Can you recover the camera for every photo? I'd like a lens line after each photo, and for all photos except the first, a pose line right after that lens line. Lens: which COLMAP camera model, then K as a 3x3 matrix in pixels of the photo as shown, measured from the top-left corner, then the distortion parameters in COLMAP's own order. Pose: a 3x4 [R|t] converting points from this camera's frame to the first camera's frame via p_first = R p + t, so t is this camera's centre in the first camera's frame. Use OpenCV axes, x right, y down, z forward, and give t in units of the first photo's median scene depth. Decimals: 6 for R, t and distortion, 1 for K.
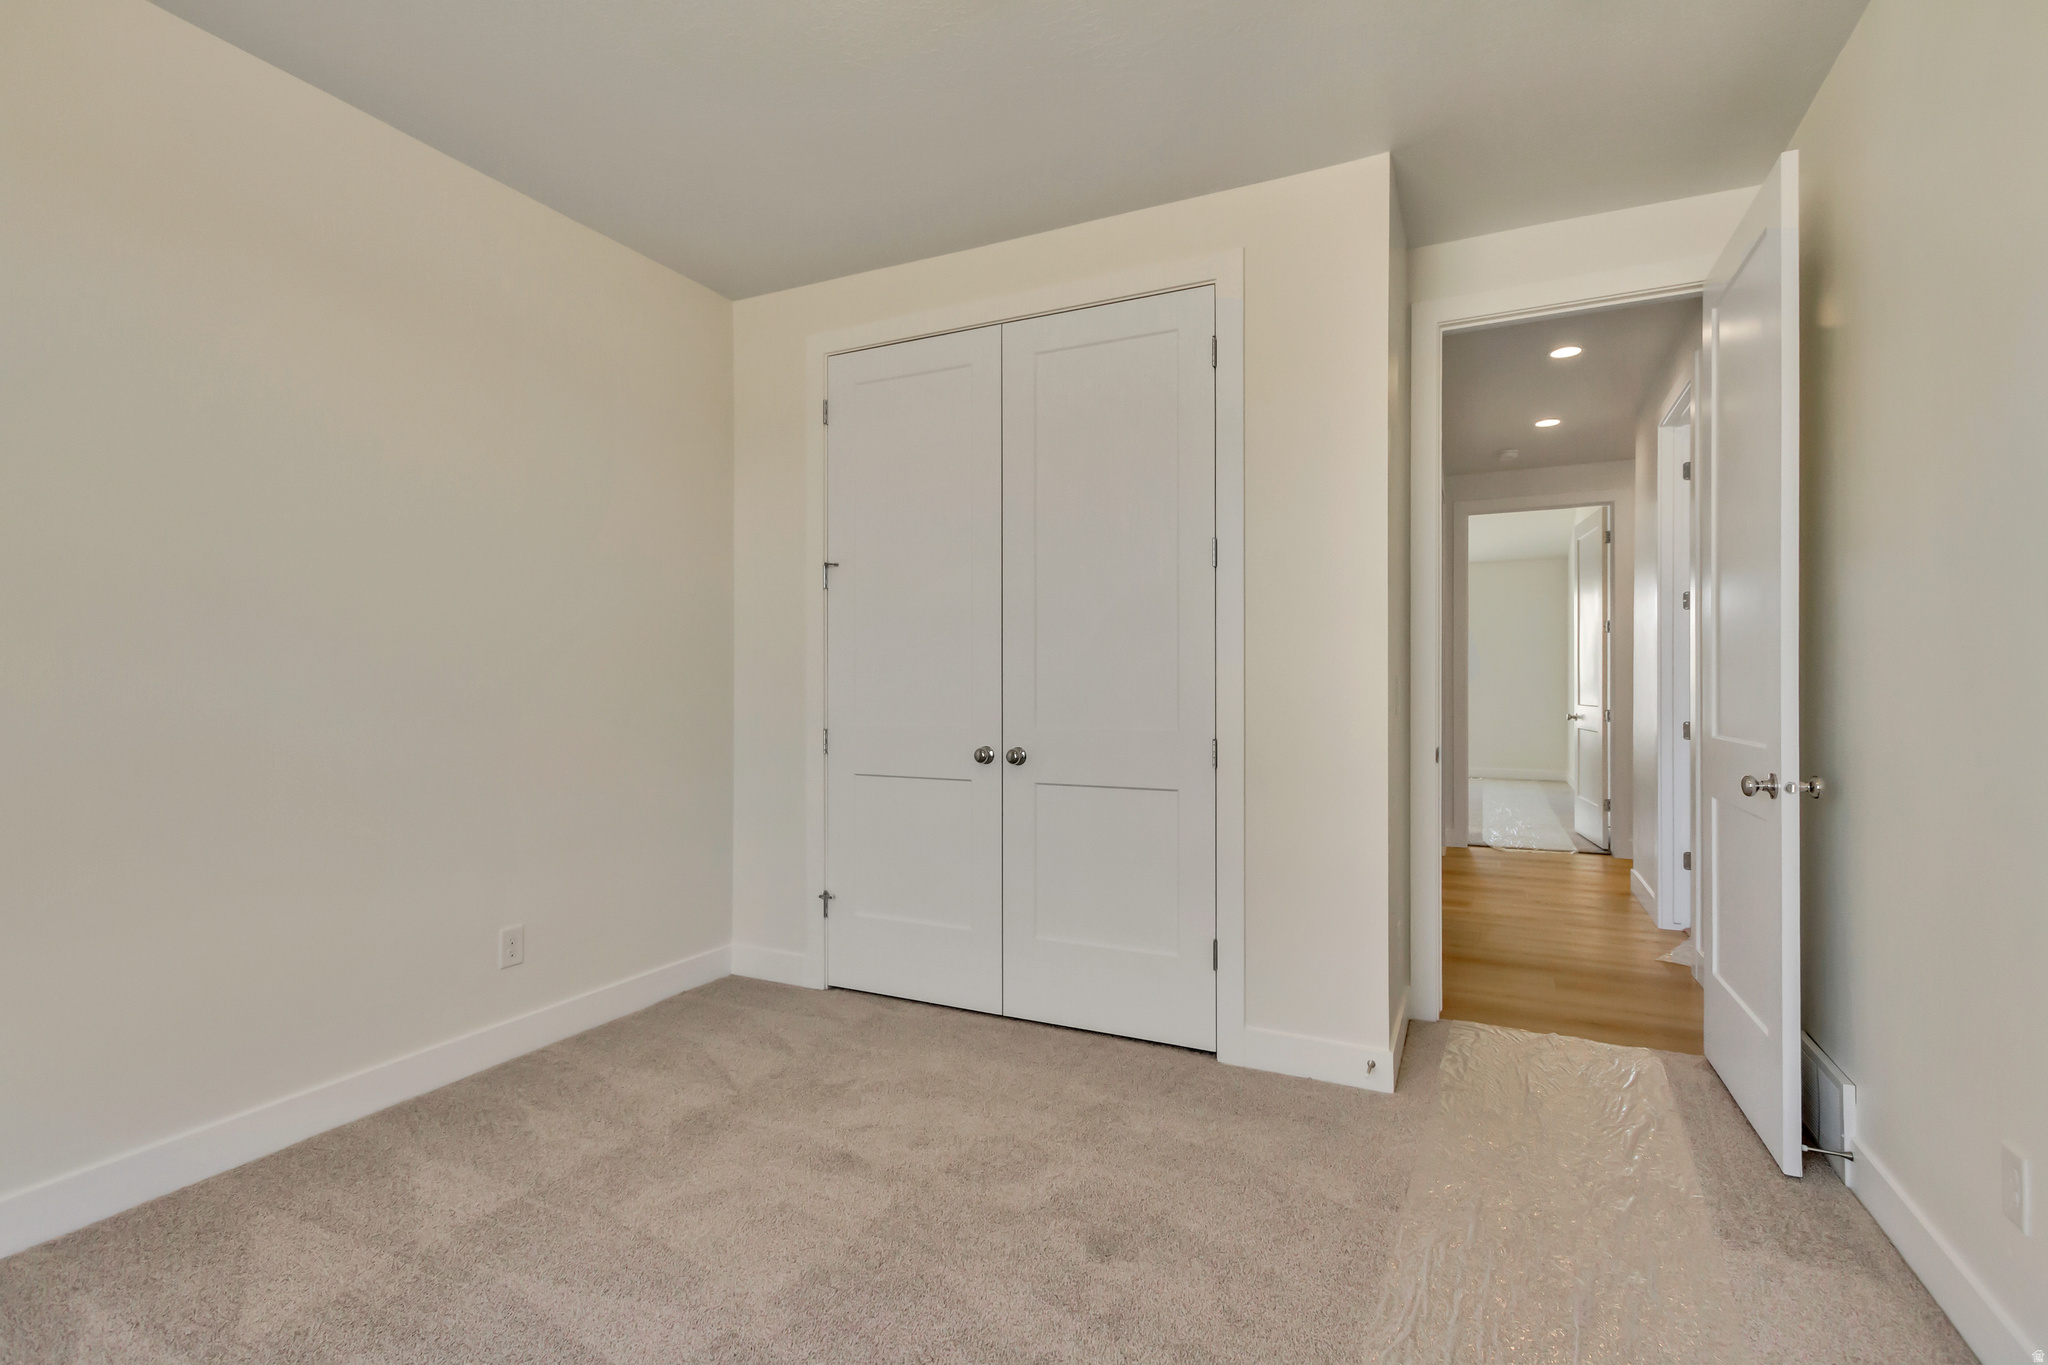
lens RADIAL K [[935.9, 0, 1016.2], [0, 935.9, 681.7], [0, 0, 1]] dist [0.001479, 0.000501]
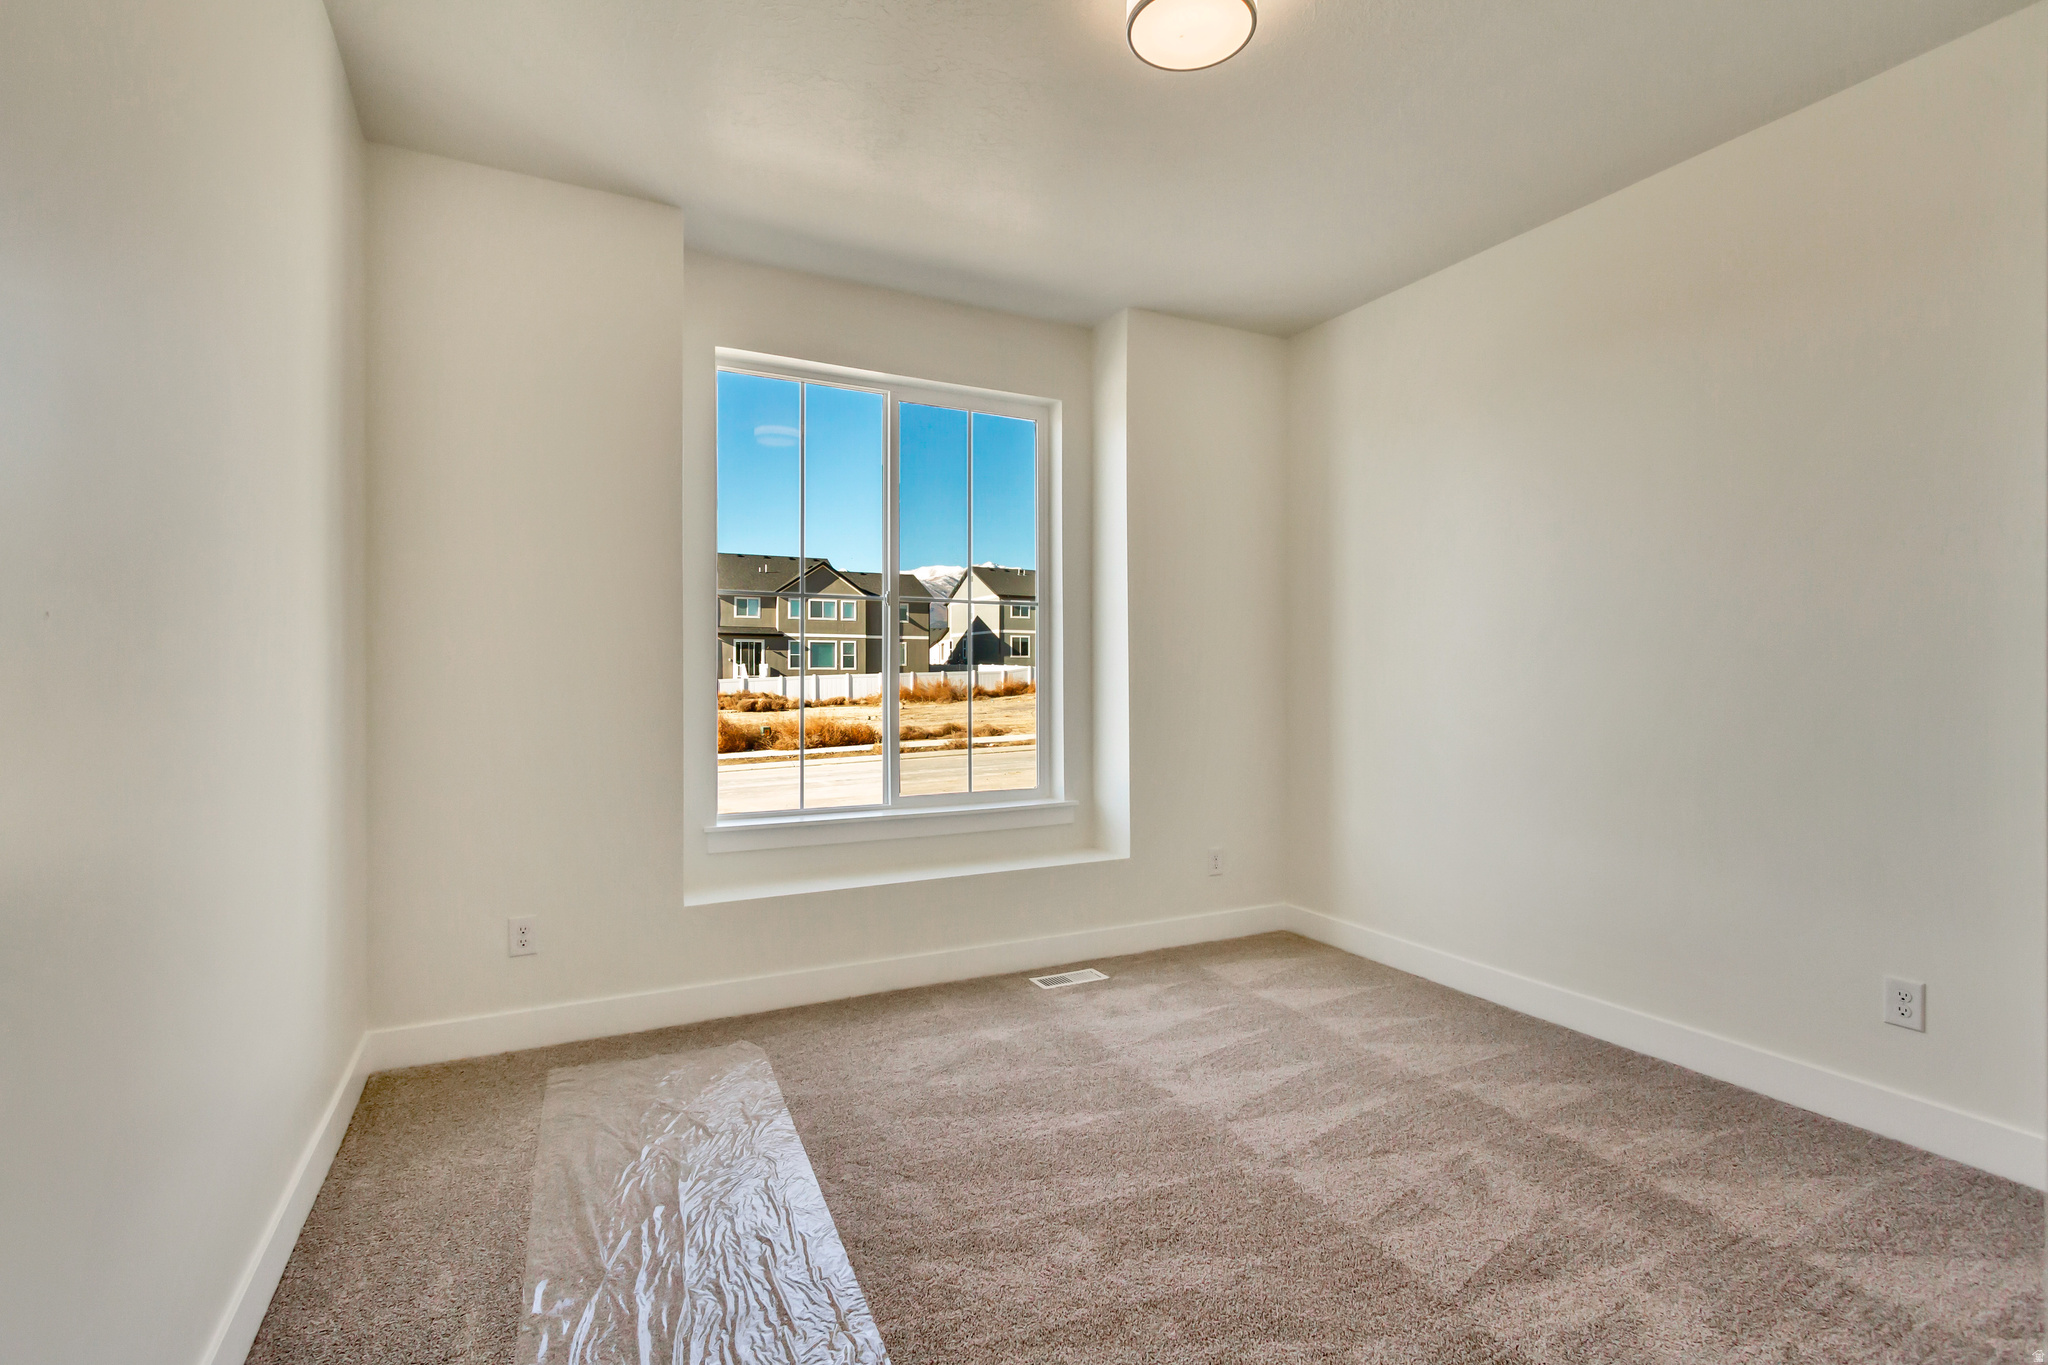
lens RADIAL K [[935.9, 0, 1038.3], [0, 935.9, 685.2], [0, 0, 1]] dist [0.001479, 0.000501]
pose [[-0.594727, 0.004421, -0.803915, 0.731401], [0.003667, 0.999989, 0.002787, 0.007248], [0.803919, -0.001291, -0.594737, 1.172384]]
